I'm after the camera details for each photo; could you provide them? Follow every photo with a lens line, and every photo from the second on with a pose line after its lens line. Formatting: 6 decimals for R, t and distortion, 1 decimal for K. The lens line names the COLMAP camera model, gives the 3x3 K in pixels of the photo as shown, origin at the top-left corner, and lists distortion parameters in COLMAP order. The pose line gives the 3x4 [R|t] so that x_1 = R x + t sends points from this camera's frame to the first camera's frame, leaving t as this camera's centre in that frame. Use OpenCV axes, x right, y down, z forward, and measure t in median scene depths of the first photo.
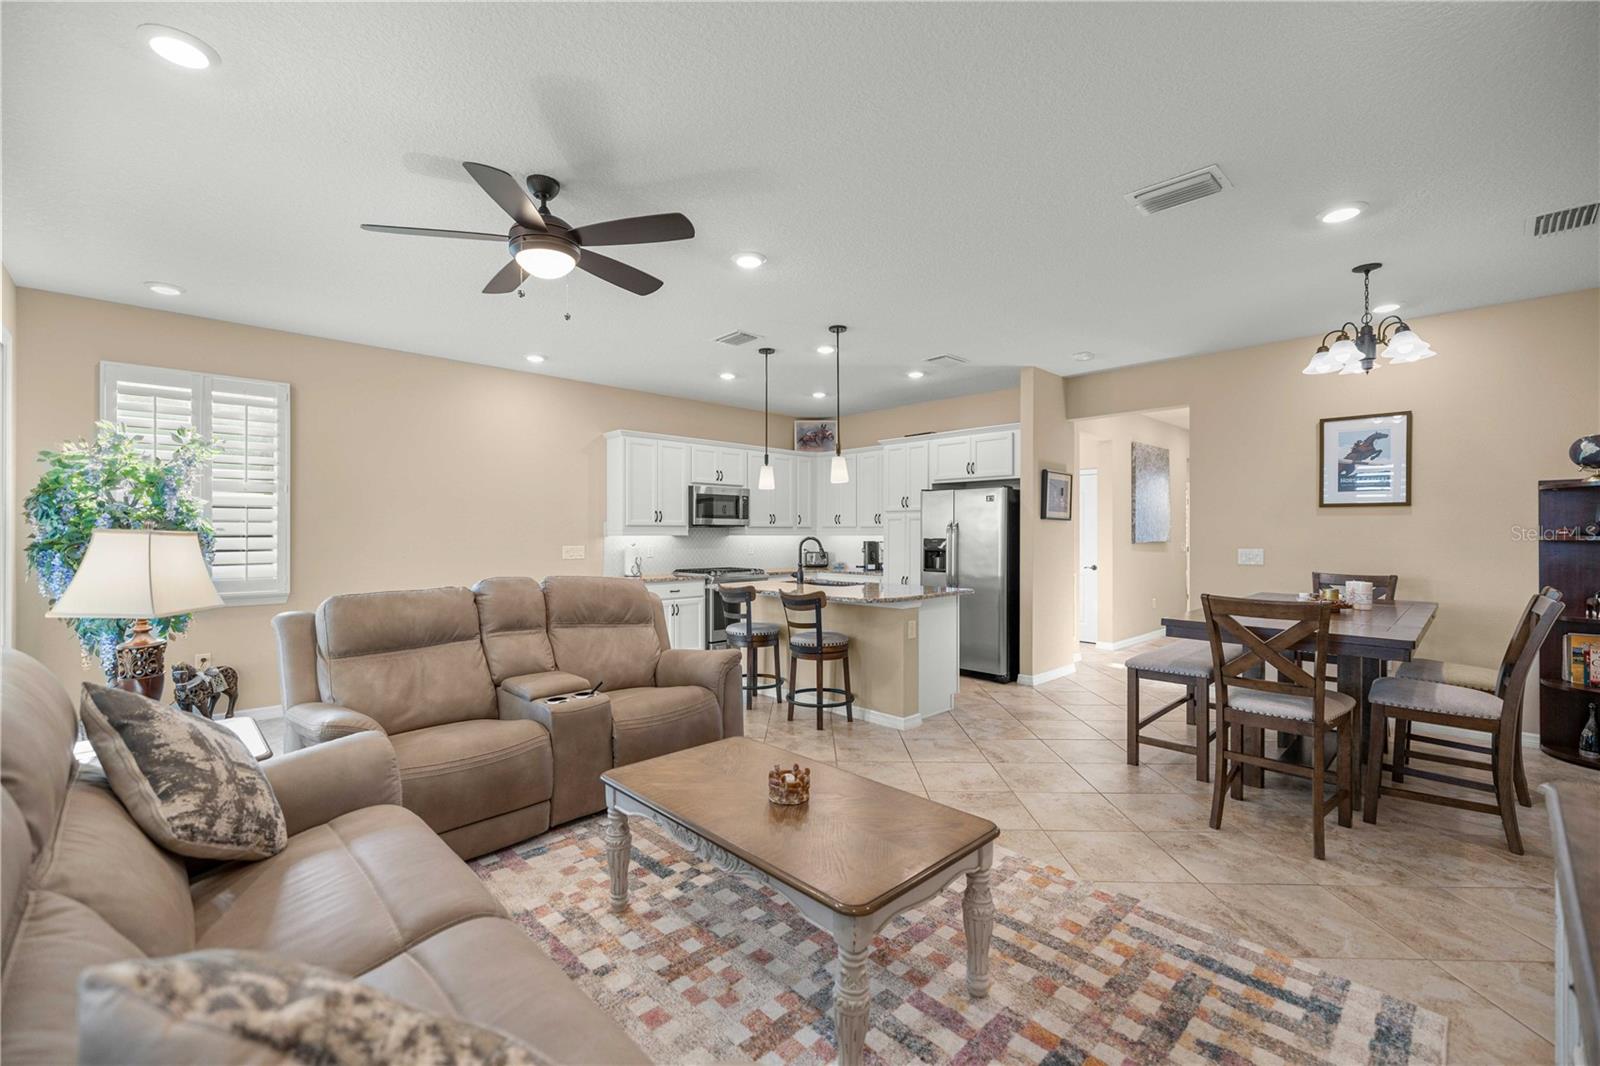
lens RADIAL K [[672.0, 0, 794.3], [0, 672.0, 523.0], [0, 0, 1]] dist [0.000834, -0.000409]
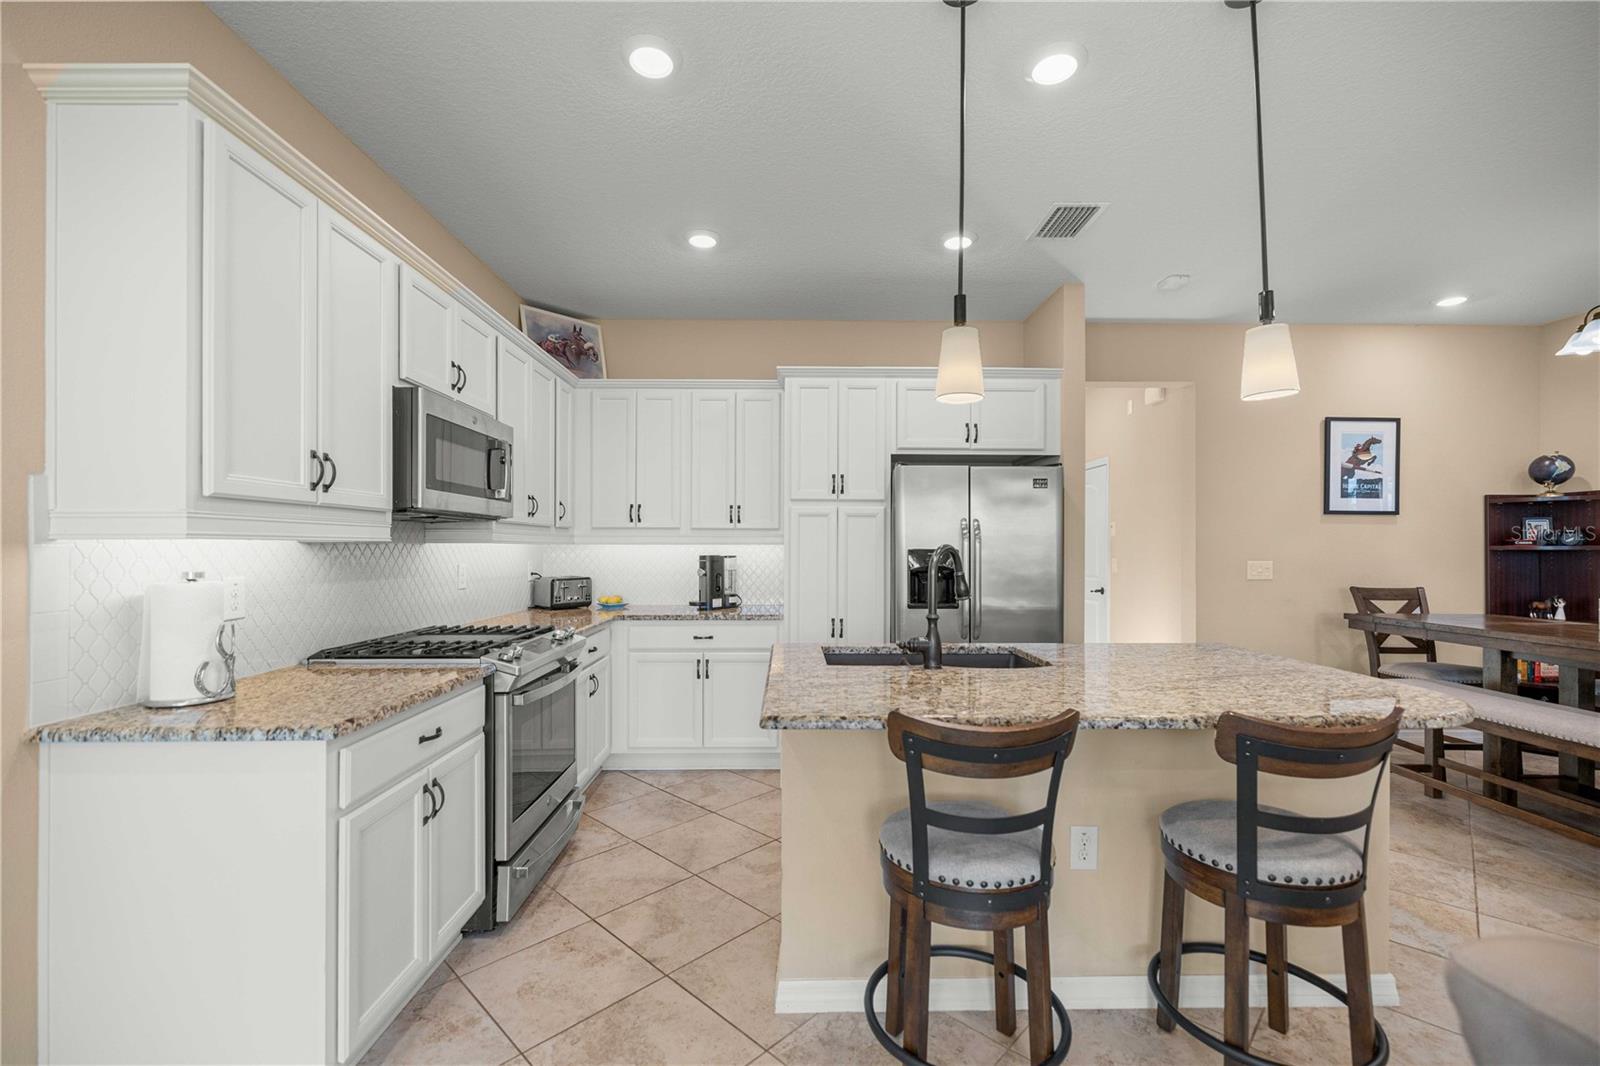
lens RADIAL K [[672.0, 0, 796.3], [0, 672.0, 540.5], [0, 0, 1]] dist [0.000834, -0.000409]
pose [[0.684231, 0.009346, 0.729205, -0.371002], [-0.014087, 0.999901, 0.000403, 0.021743], [-0.729129, -0.010548, 0.684295, 0.914224]]
